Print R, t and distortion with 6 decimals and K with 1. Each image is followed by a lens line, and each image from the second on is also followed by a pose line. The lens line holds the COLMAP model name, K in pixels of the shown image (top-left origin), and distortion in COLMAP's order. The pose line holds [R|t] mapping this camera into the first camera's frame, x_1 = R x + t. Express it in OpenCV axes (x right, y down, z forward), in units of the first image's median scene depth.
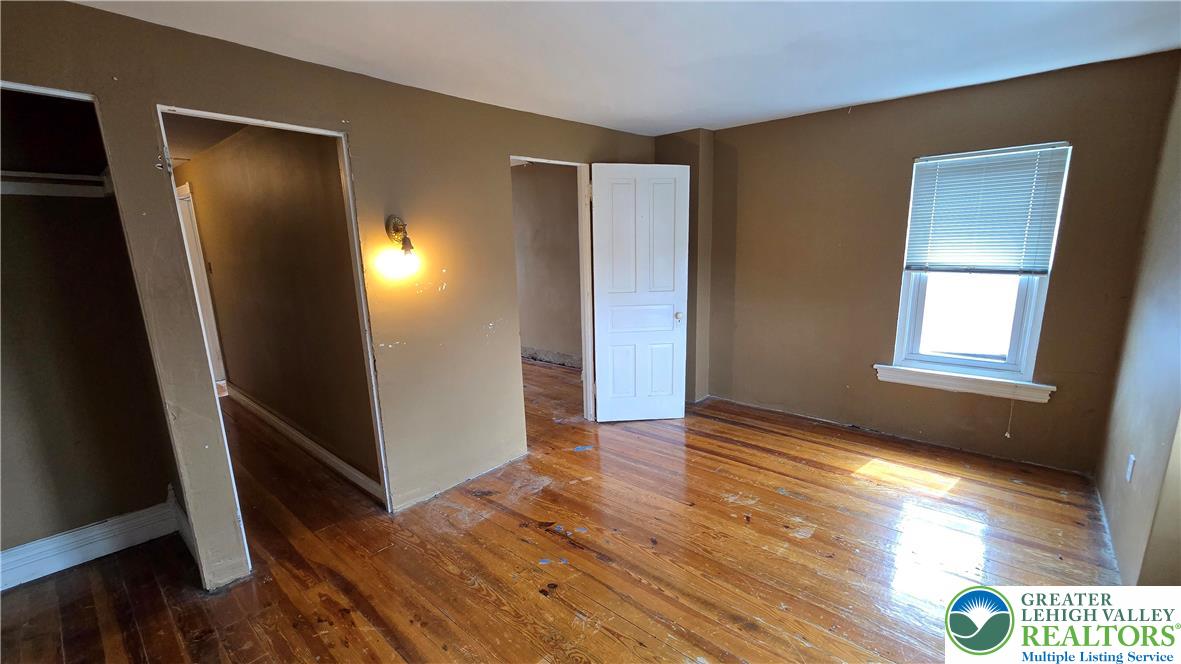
lens RADIAL K [[485.1, 0, 589.3], [0, 485.1, 338.1], [0, 0, 1]] dist [-0.001792, -0.000042]
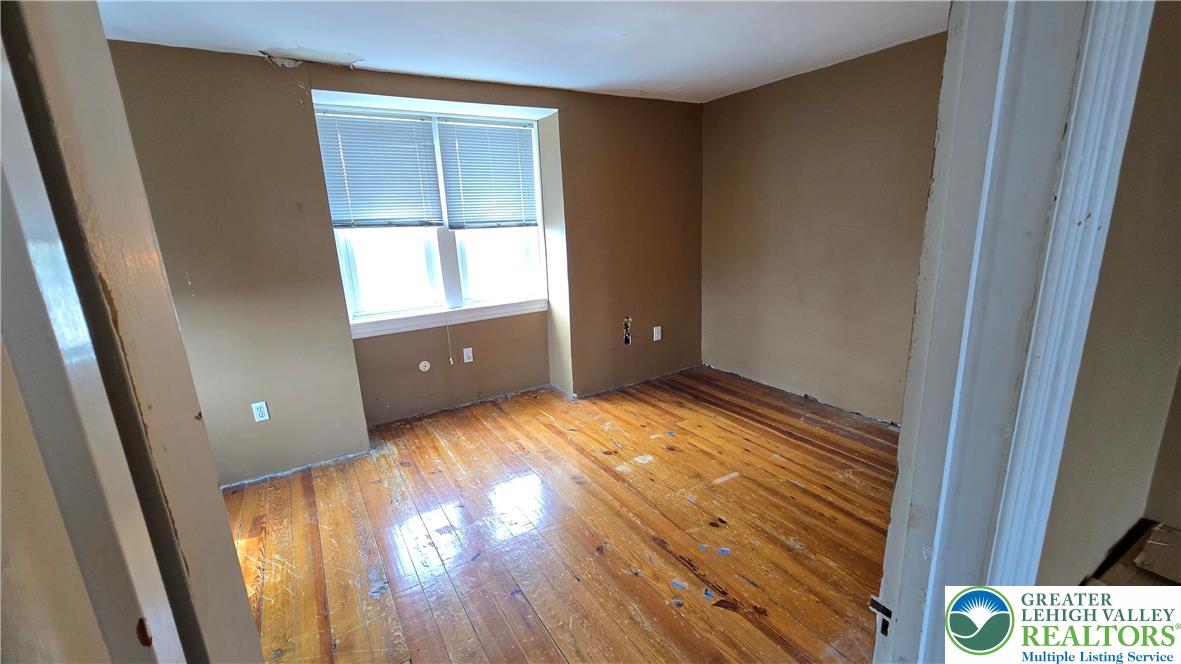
lens RADIAL K [[485.1, 0, 584.3], [0, 485.1, 334.7], [0, 0, 1]] dist [-0.001792, -0.000042]
pose [[-0.952138, -0.013647, 0.305365, -0.120060], [0.116487, 0.907416, 0.403766, -0.342256], [-0.282604, 0.420012, -0.862395, 1.779381]]
